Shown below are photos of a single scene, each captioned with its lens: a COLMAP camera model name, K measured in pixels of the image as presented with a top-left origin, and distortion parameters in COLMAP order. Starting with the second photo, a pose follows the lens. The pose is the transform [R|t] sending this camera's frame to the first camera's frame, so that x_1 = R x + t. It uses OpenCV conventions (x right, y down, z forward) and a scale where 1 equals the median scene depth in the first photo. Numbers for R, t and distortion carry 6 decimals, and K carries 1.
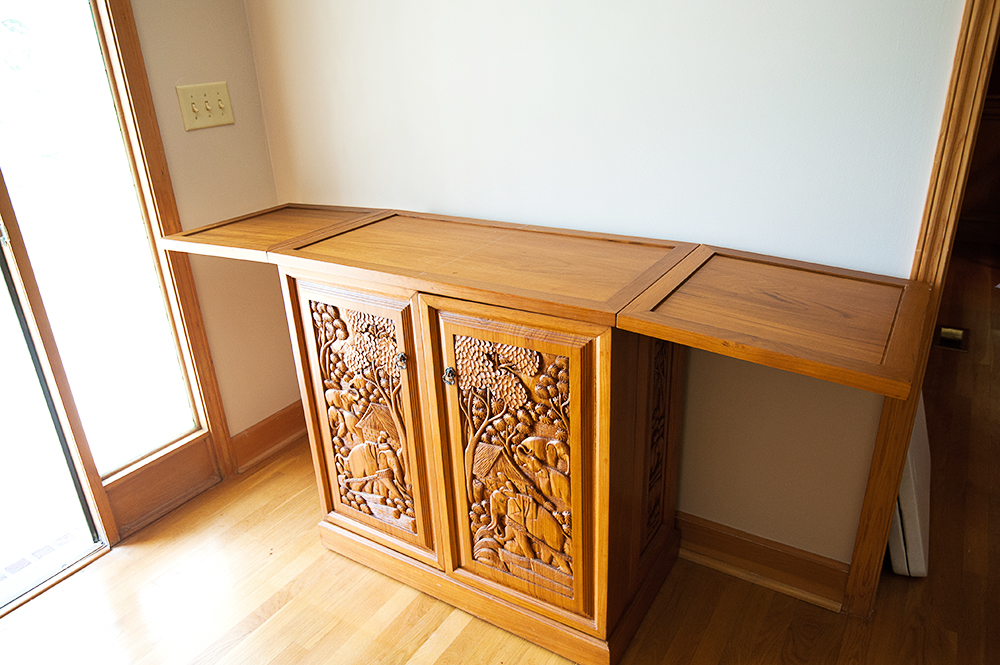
lens RADIAL K [[703.9, 0, 492.4], [0, 703.9, 332.4], [0, 0, 1]] dist [0.011420, -0.000507]
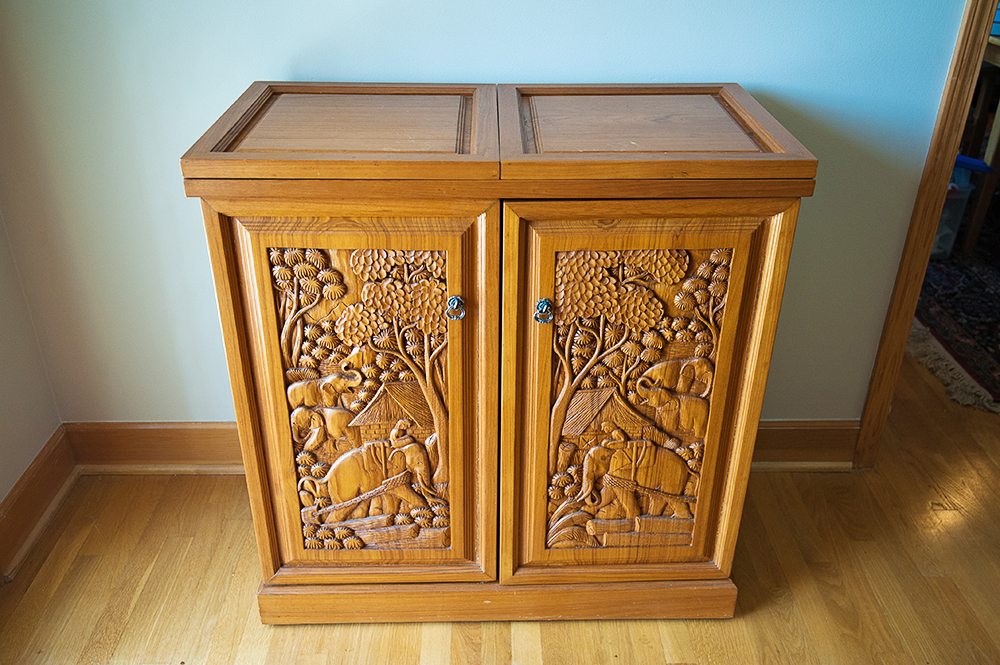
lens RADIAL K [[894.7, 0, 497.6], [0, 894.7, 352.4], [0, 0, 1]] dist [0.034696, -0.007894]
pose [[0.826926, -0.230580, 0.512861, -0.548042], [0.176717, 0.972414, 0.152259, -0.042881], [-0.533821, -0.035275, 0.844862, 0.230841]]
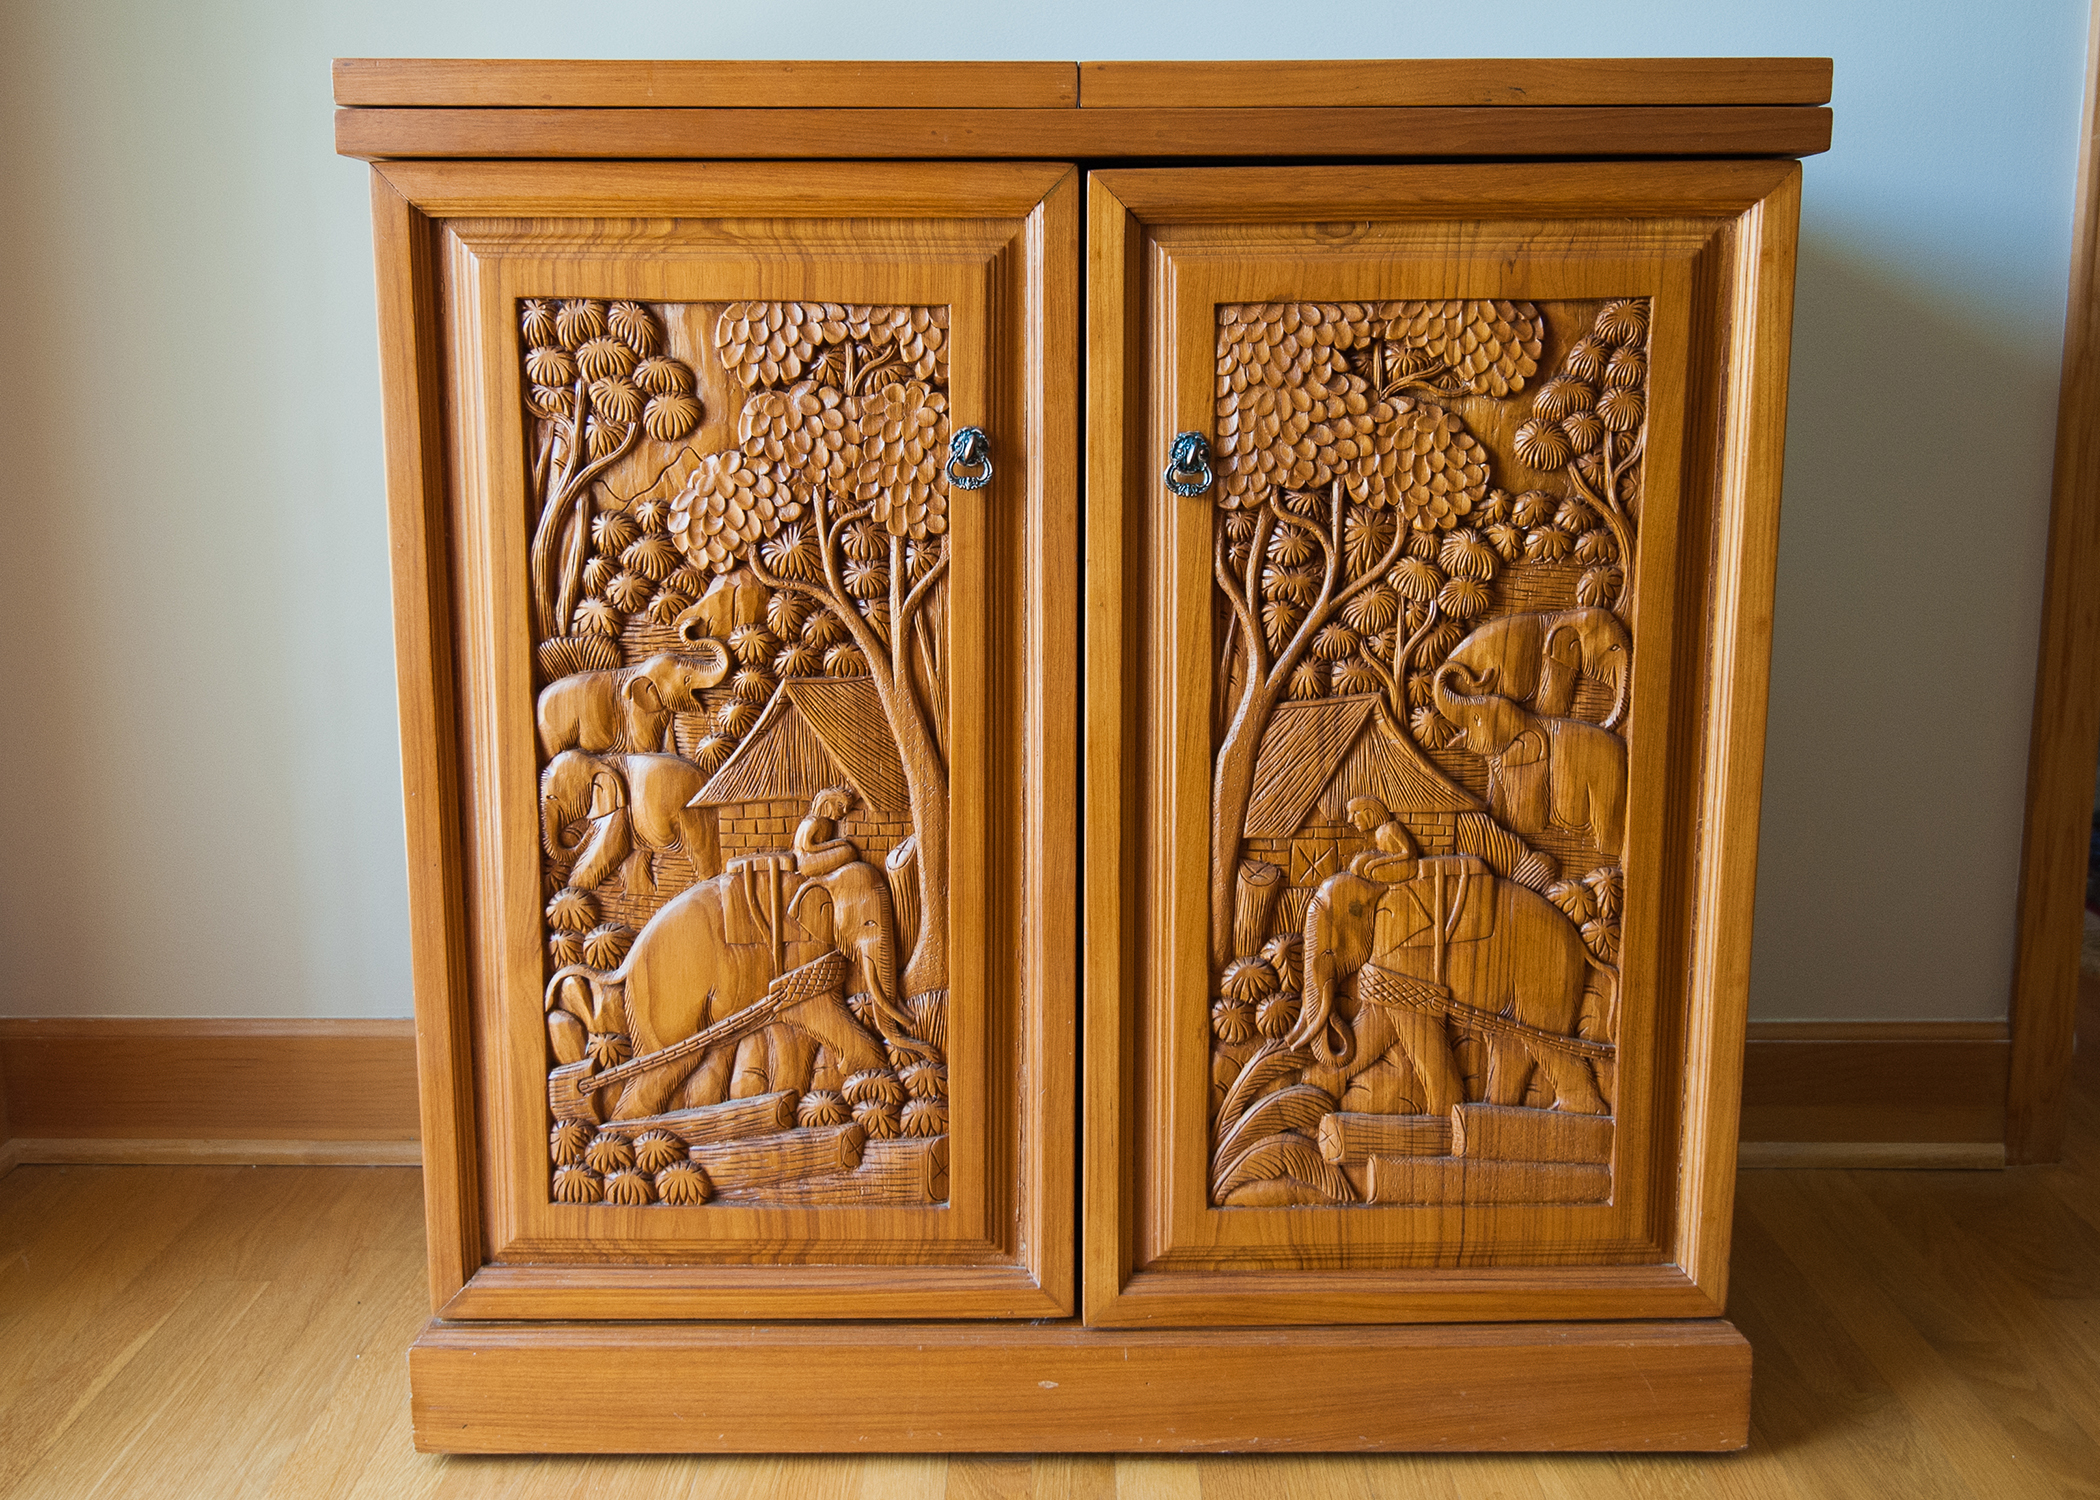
lens RADIAL K [[1930.0, 0, 1039.1], [0, 1930.0, 680.1], [0, 0, 1]] dist [0.015870, -0.023429]
pose [[0.840666, -0.038633, 0.540174, -0.513833], [0.174140, 0.963762, -0.202085, 0.279927], [-0.512792, 0.263952, 0.816930, 0.381093]]
